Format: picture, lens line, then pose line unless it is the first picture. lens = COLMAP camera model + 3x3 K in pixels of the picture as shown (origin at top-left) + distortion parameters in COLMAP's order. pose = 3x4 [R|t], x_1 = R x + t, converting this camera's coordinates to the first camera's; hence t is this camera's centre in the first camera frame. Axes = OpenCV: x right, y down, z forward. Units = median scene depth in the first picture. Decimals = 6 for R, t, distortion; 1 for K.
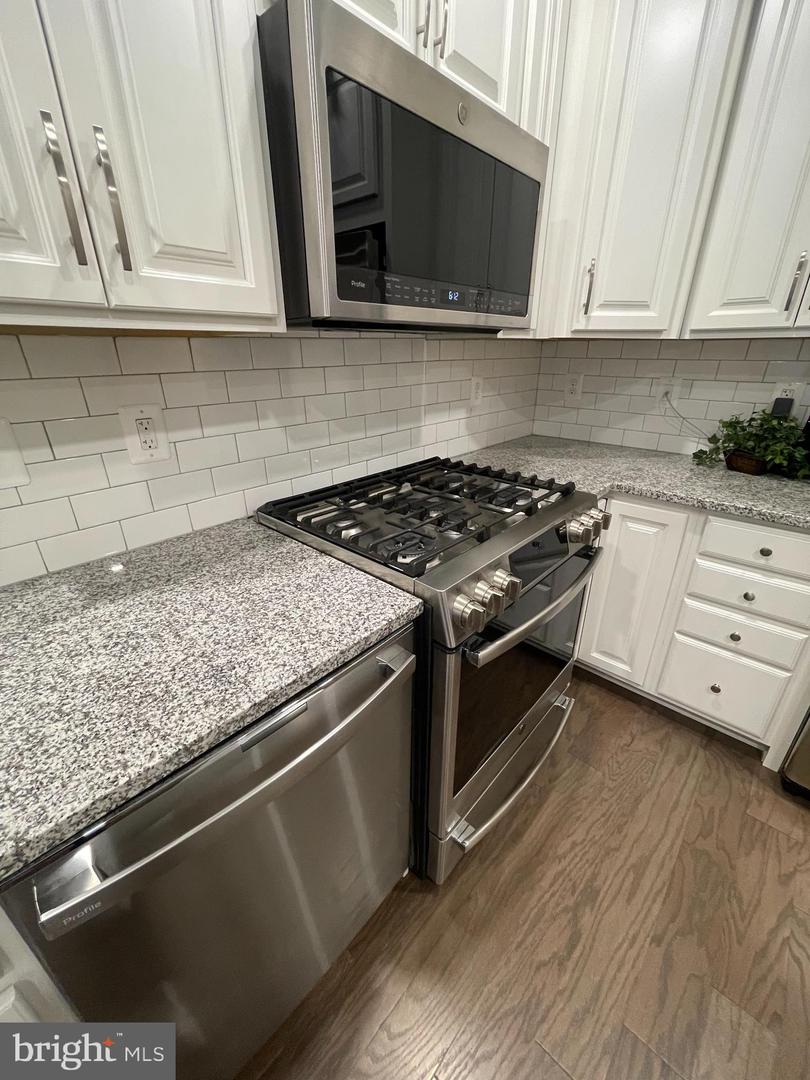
lens RADIAL K [[434.8, 0, 408.6], [0, 434.8, 539.2], [0, 0, 1]] dist [0.000062, -0.000318]
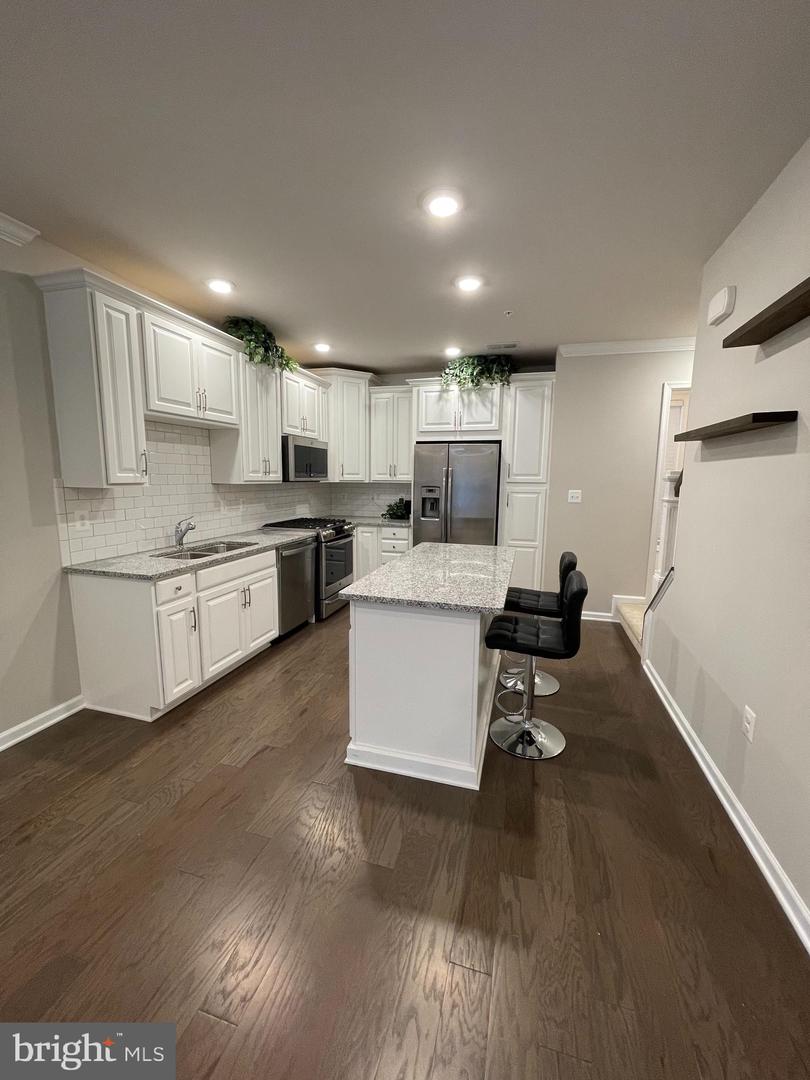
lens RADIAL K [[434.8, 0, 404.2], [0, 434.8, 539.1], [0, 0, 1]] dist [0.000062, -0.000318]
pose [[0.899491, -0.050136, 0.434053, -0.784911], [0.163627, 0.959760, -0.228227, 0.963377], [-0.405145, 0.276310, 0.871499, -2.390240]]
